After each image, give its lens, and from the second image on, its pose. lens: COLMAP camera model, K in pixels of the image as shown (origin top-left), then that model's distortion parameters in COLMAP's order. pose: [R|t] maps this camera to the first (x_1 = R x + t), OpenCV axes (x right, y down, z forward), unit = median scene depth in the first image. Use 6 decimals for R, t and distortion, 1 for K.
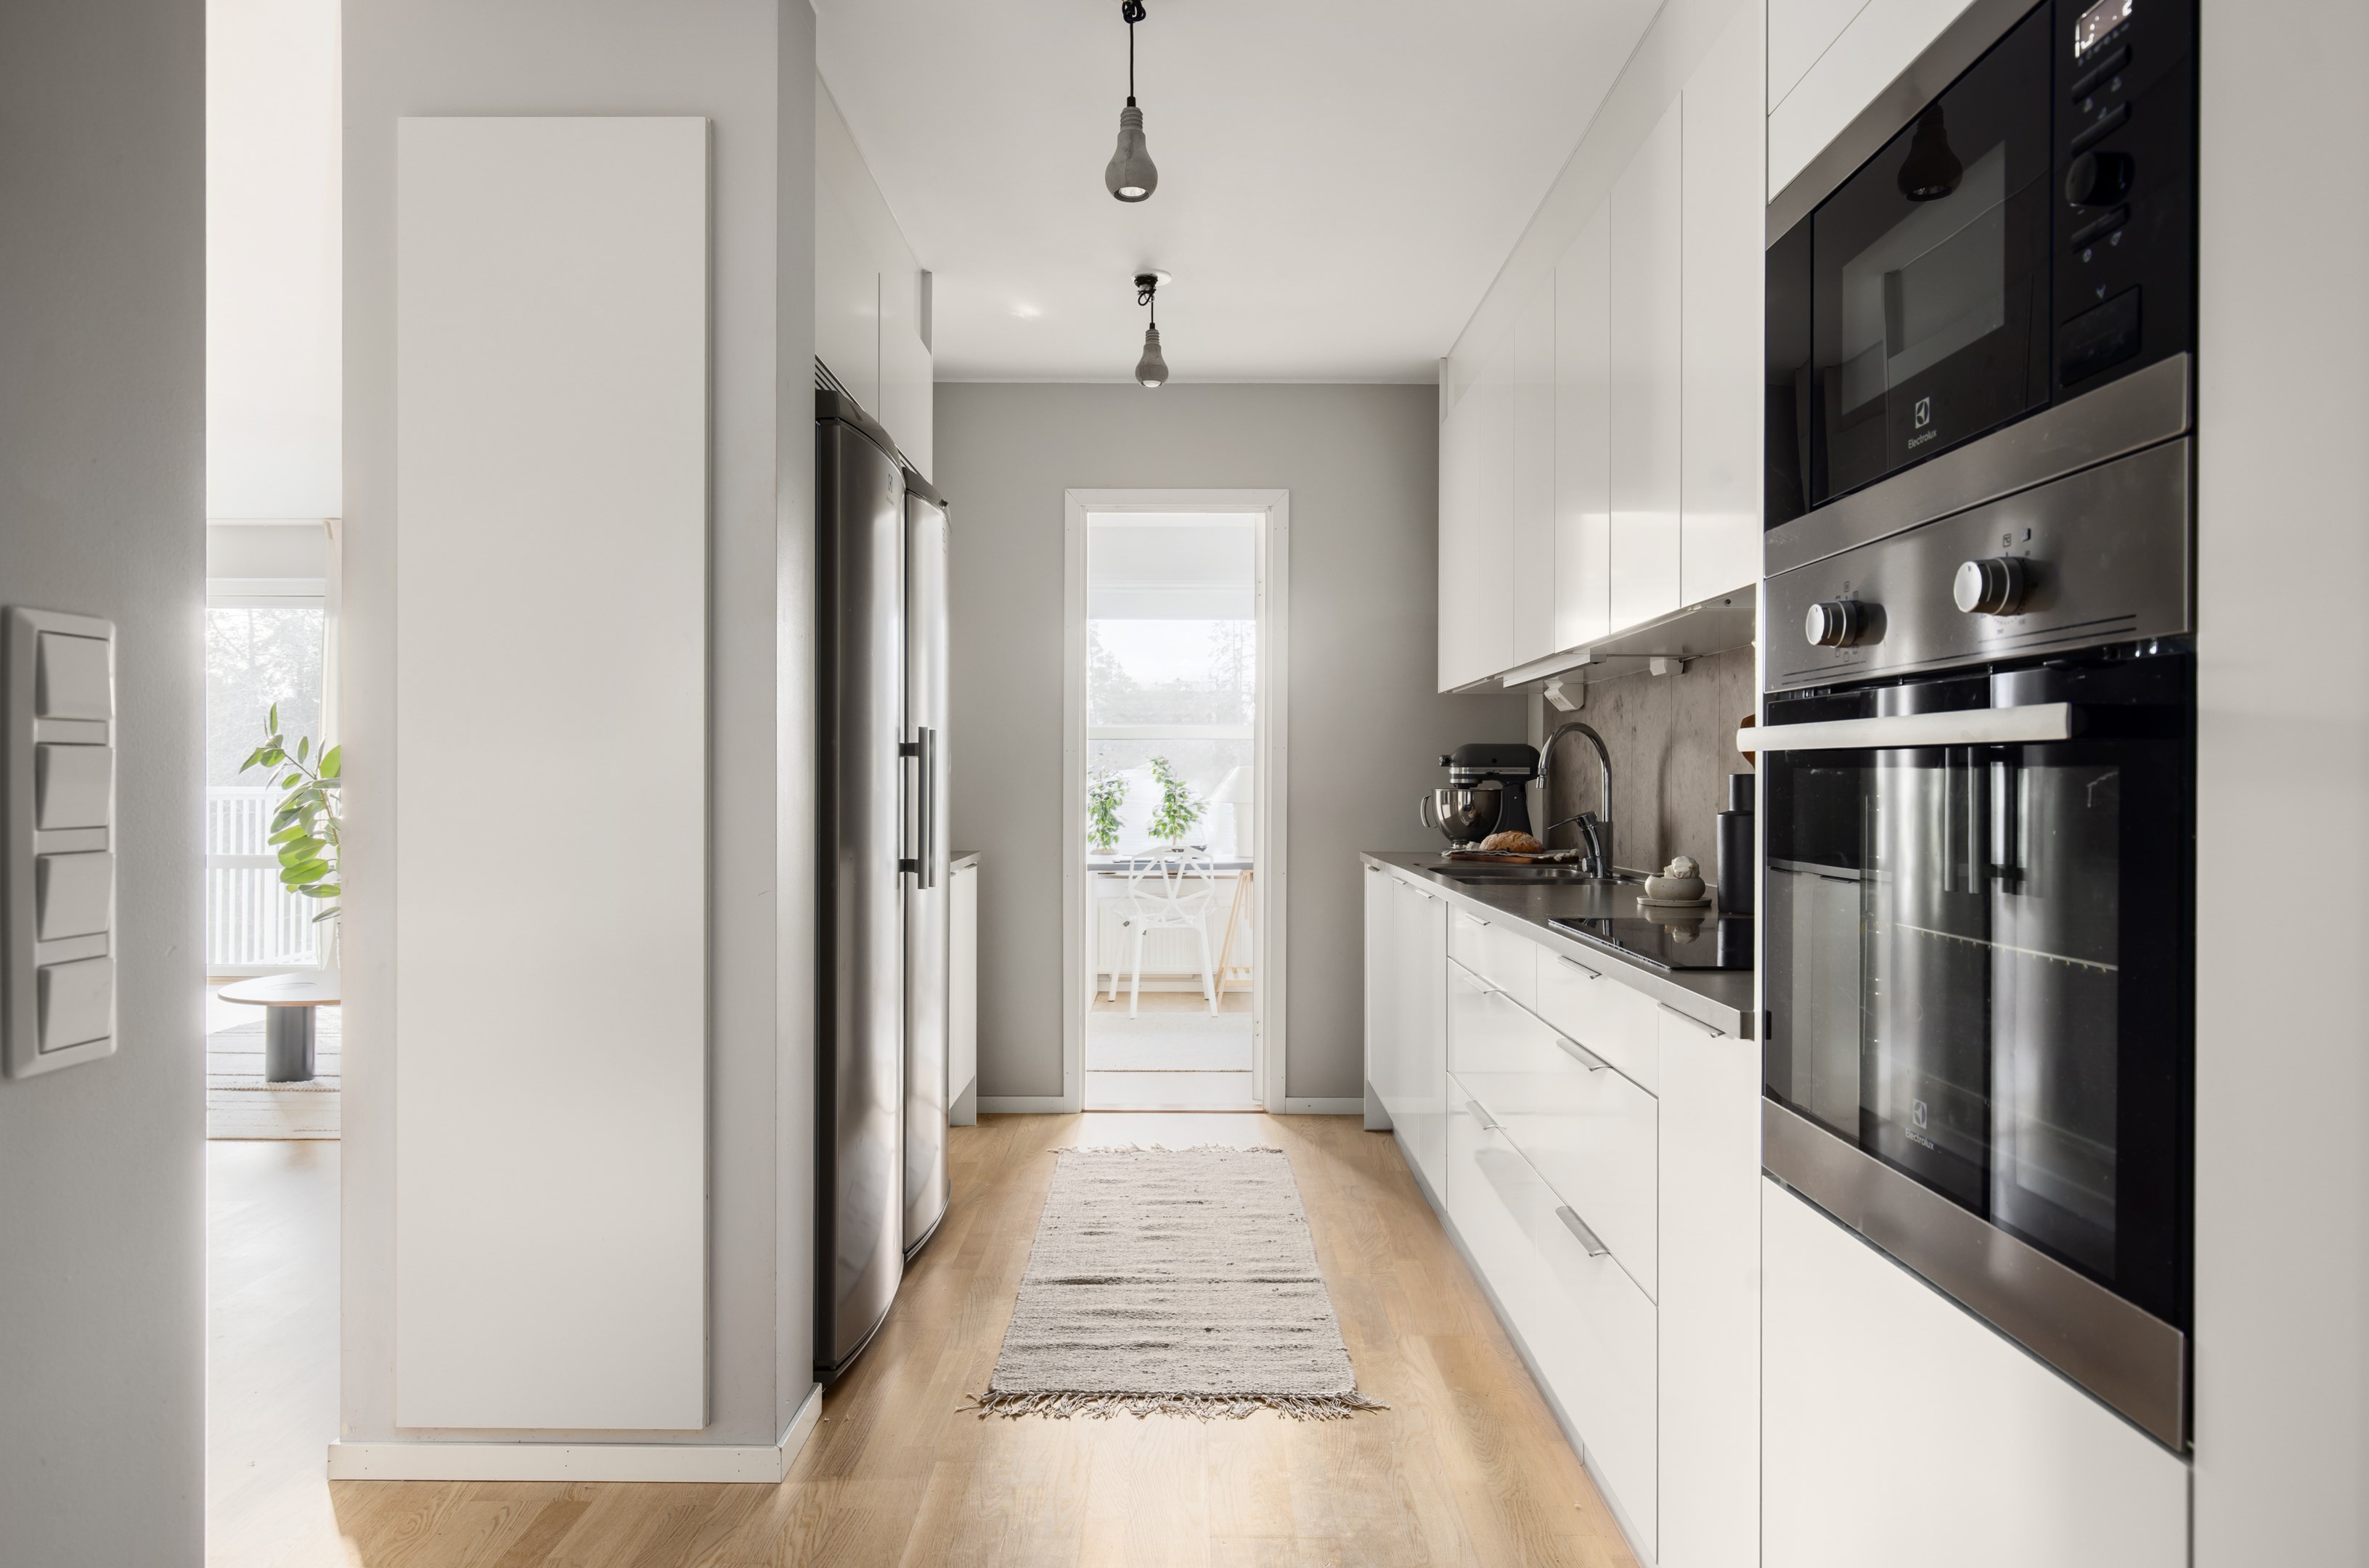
lens RADIAL K [[1398.1, 0, 1184.5], [0, 1398.1, 784.0], [0, 0, 1]] dist [-0.000584, 0.000031]
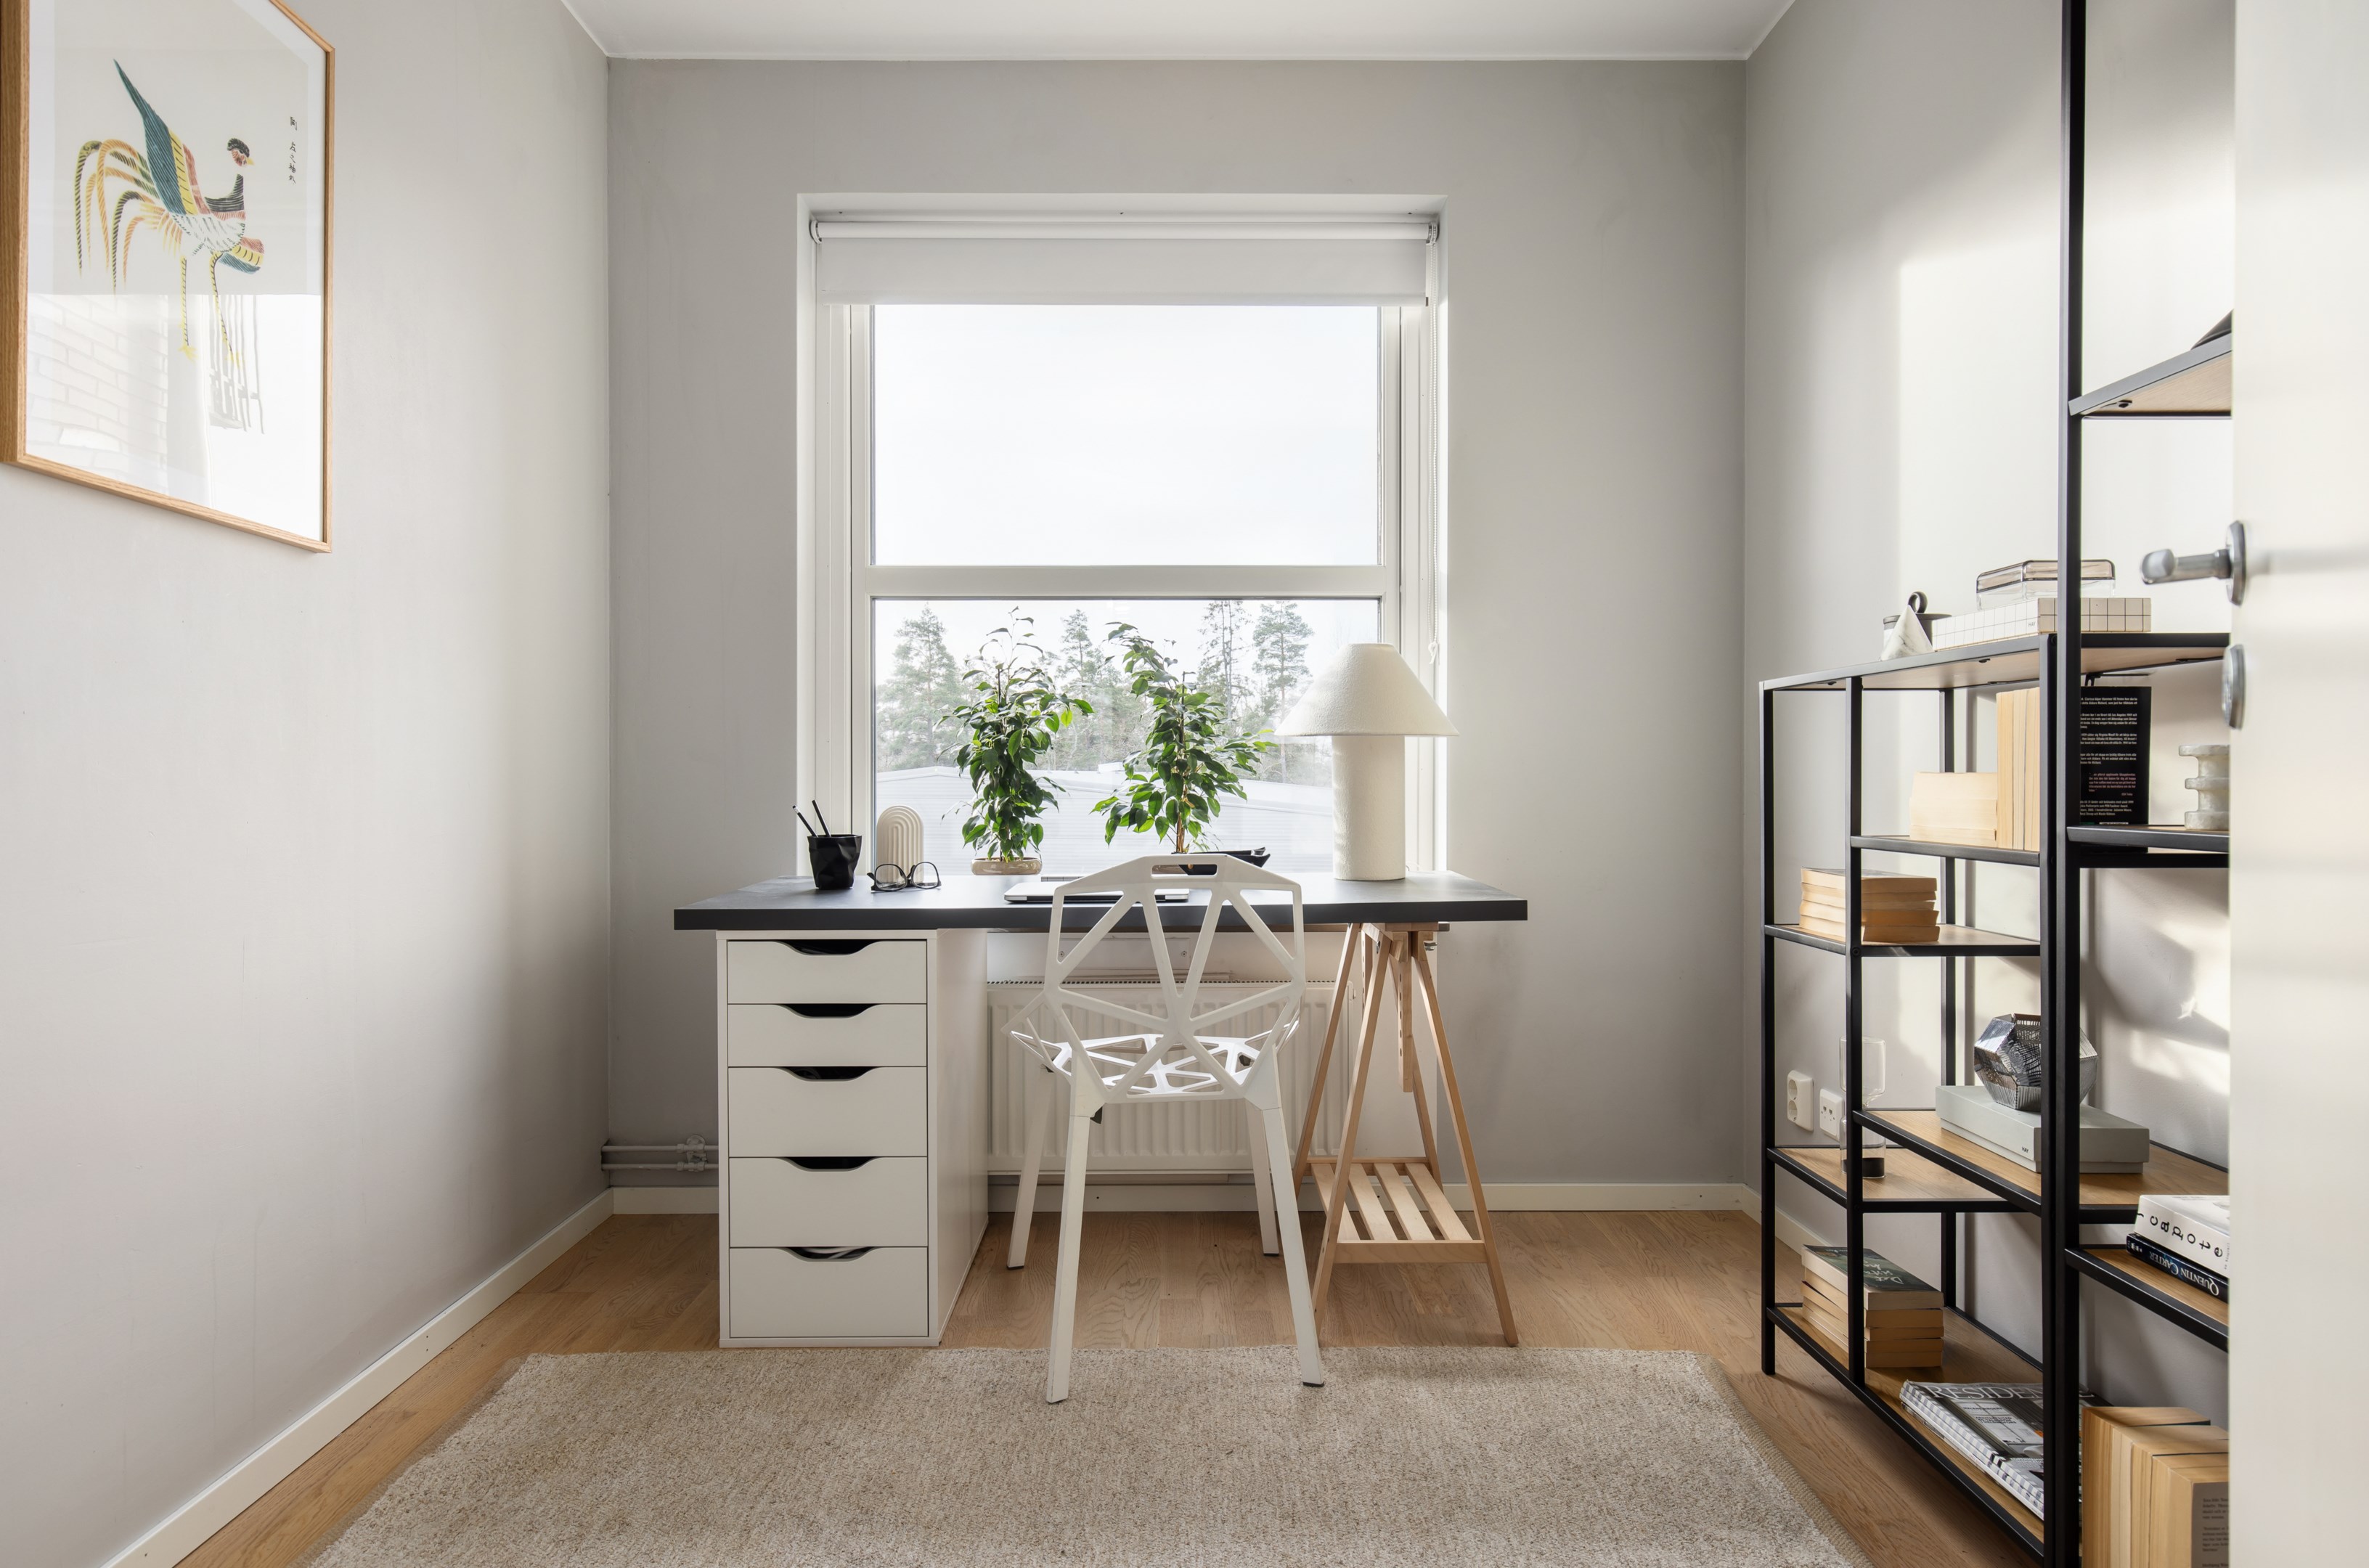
lens RADIAL K [[1331.7, 0, 1184.5], [0, 1331.7, 784.0], [0, 0, 1]] dist [0.003644, -0.001074]
pose [[0.999951, -0.005517, 0.008210, -0.015635], [0.005490, 0.999979, 0.003301, 0.040534], [-0.008228, -0.003255, 0.999961, 1.050080]]
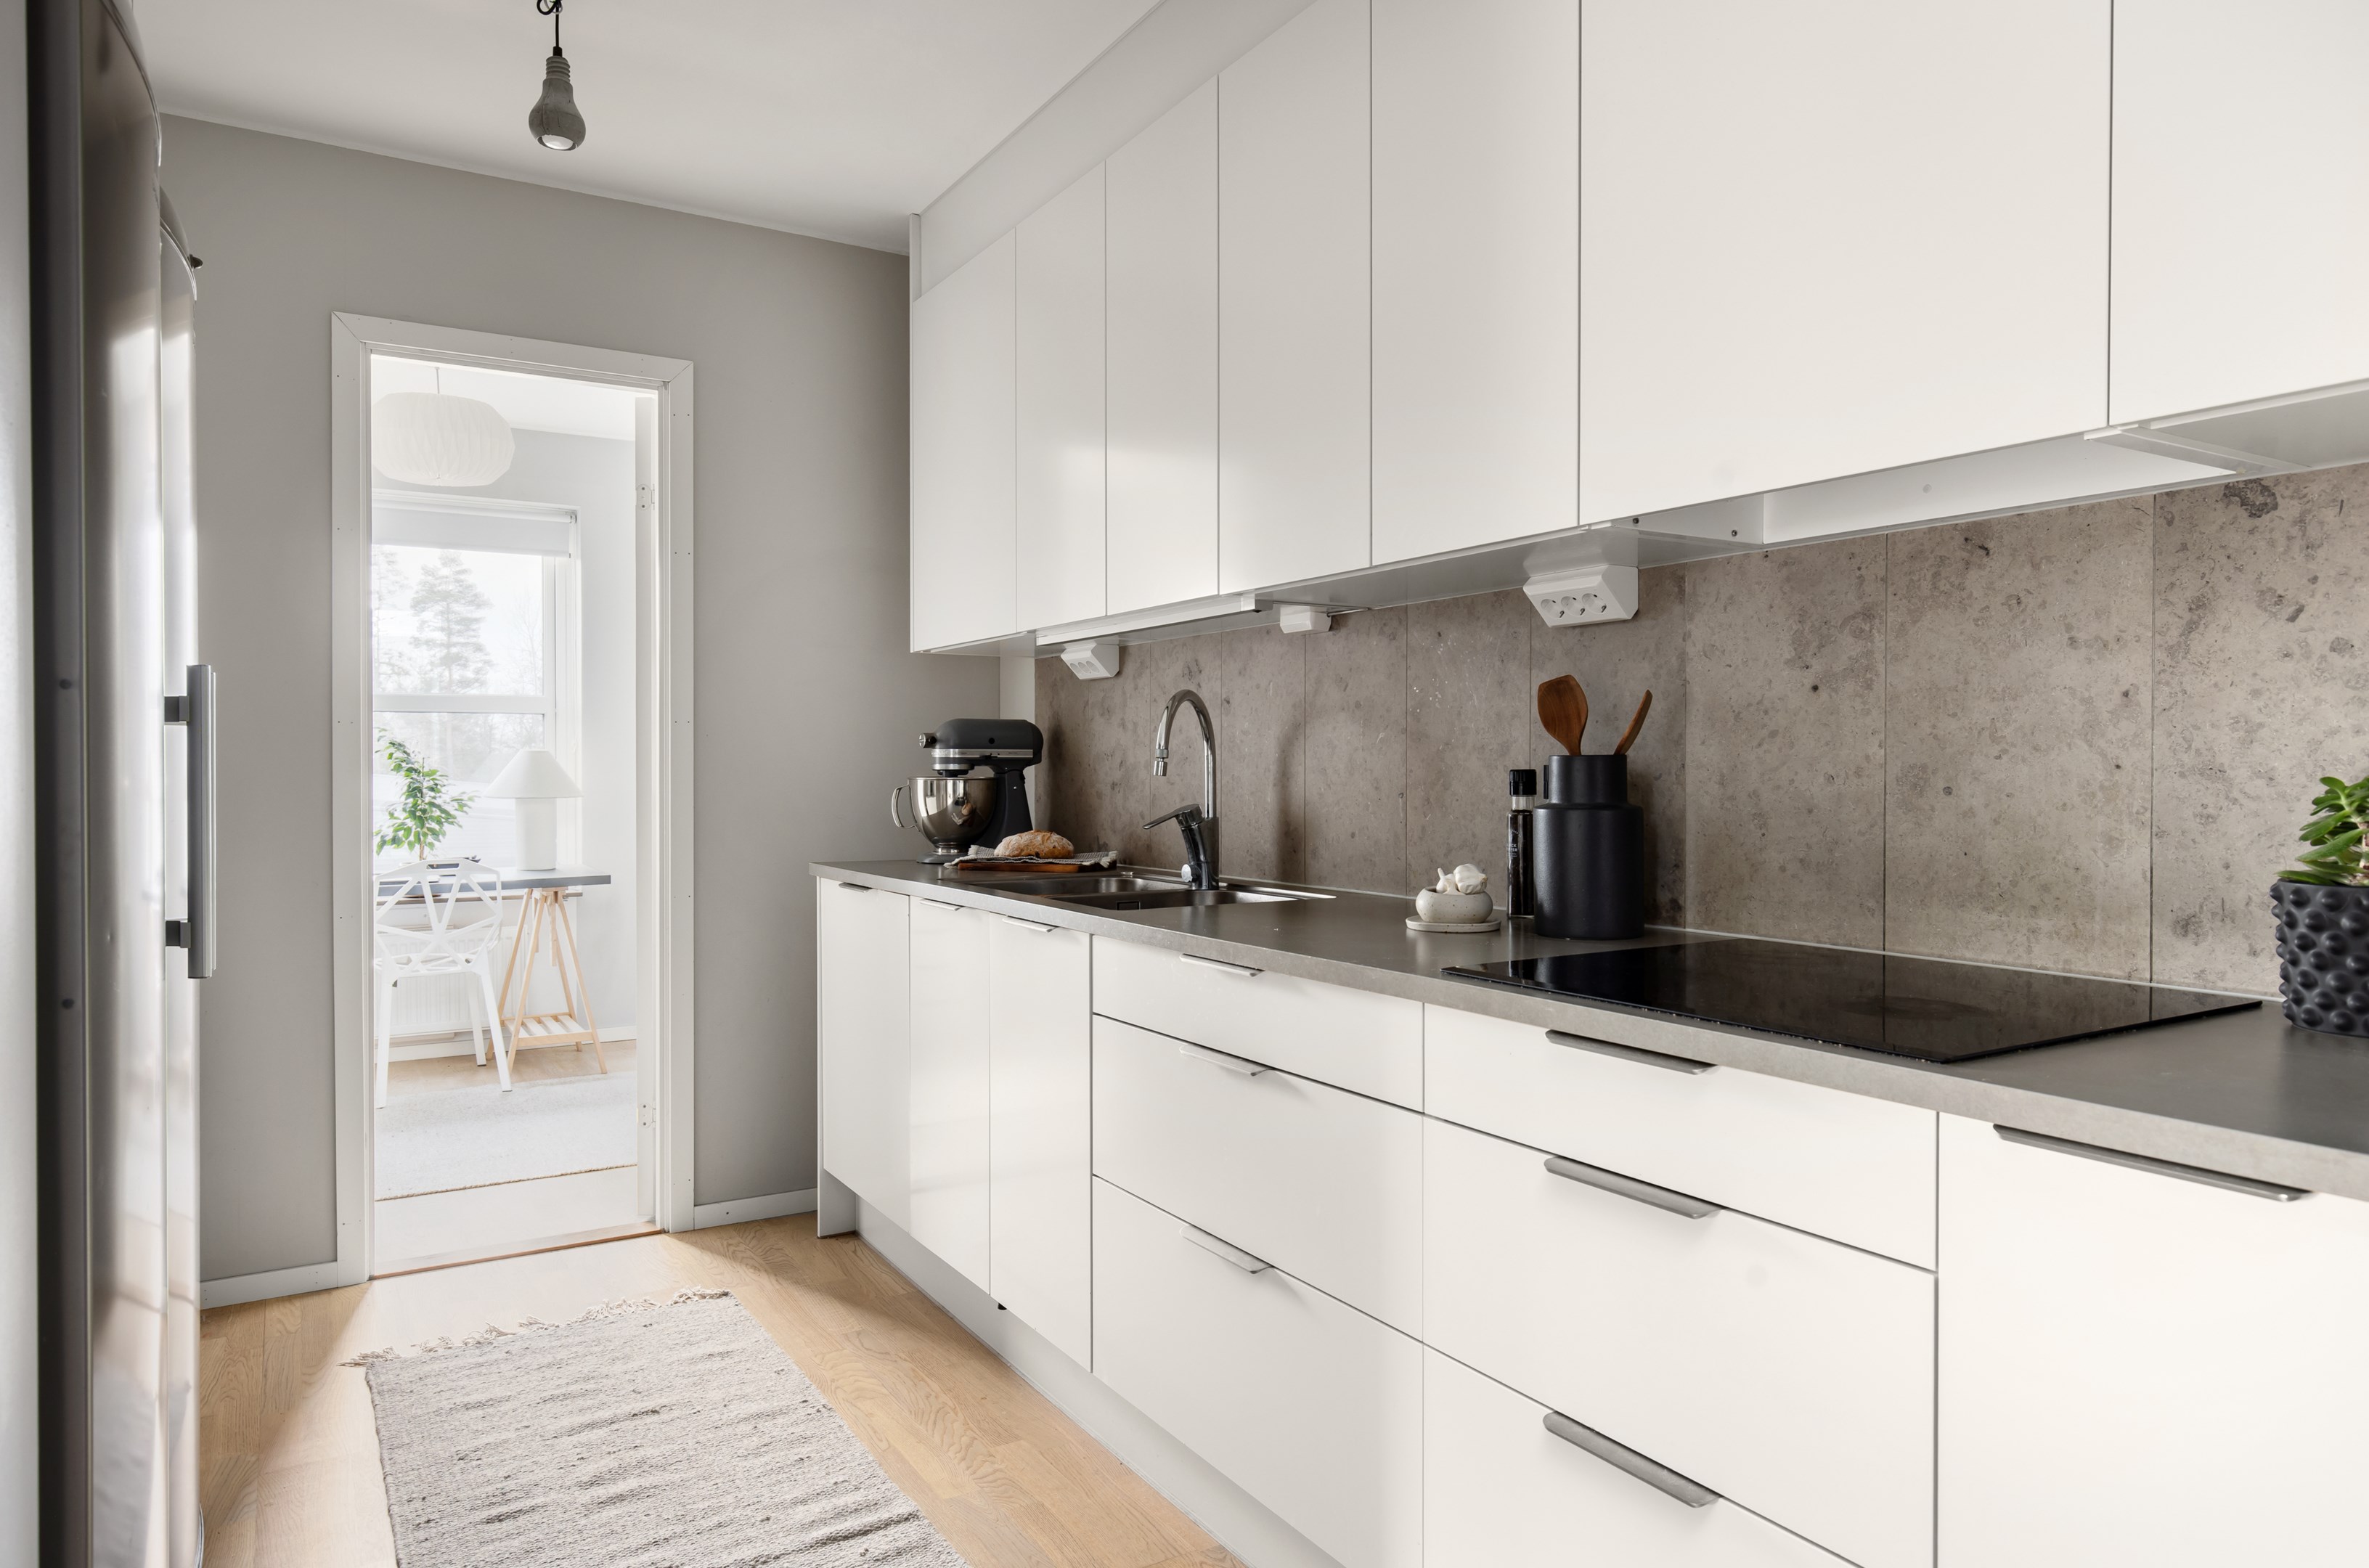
lens RADIAL K [[1463.5, 0, 1184.5], [0, 1463.5, 784.0], [0, 0, 1]] dist [0.005112, 0.000555]
pose [[0.853823, -0.011466, 0.520437, -0.111797], [0.006475, 0.999914, 0.011407, -0.001088], [-0.520523, -0.006370, 0.853824, 0.243590]]
